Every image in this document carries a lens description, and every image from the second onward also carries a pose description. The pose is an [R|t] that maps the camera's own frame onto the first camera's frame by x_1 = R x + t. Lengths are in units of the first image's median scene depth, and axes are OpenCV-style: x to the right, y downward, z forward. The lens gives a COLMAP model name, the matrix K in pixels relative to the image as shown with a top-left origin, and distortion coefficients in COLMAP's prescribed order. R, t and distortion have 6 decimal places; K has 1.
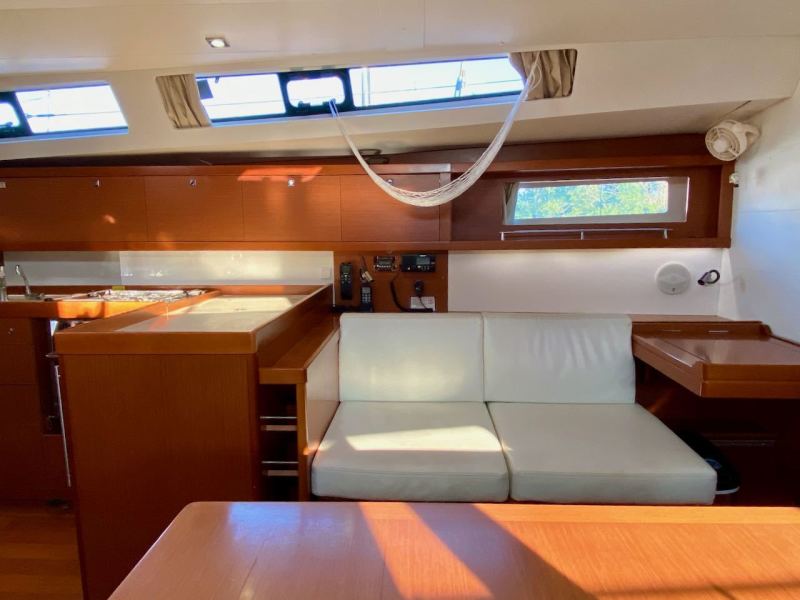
lens RADIAL K [[522.3, 0, 395.9], [0, 522.3, 309.1], [0, 0, 1]] dist [0.031648, -0.035746]
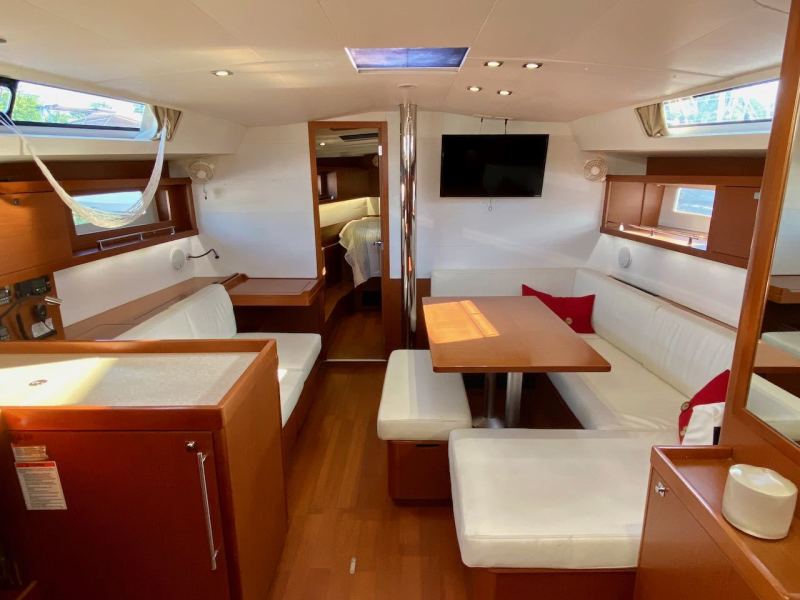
lens RADIAL K [[483.7, 0, 402.1], [0, 483.7, 301.4], [0, 0, 1]] dist [0.054218, -0.052174]
pose [[-0.050202, -0.244412, 0.968371, -0.909442], [0.165666, 0.954124, 0.249405, -0.186818], [-0.984903, 0.172947, -0.007408, 0.407097]]
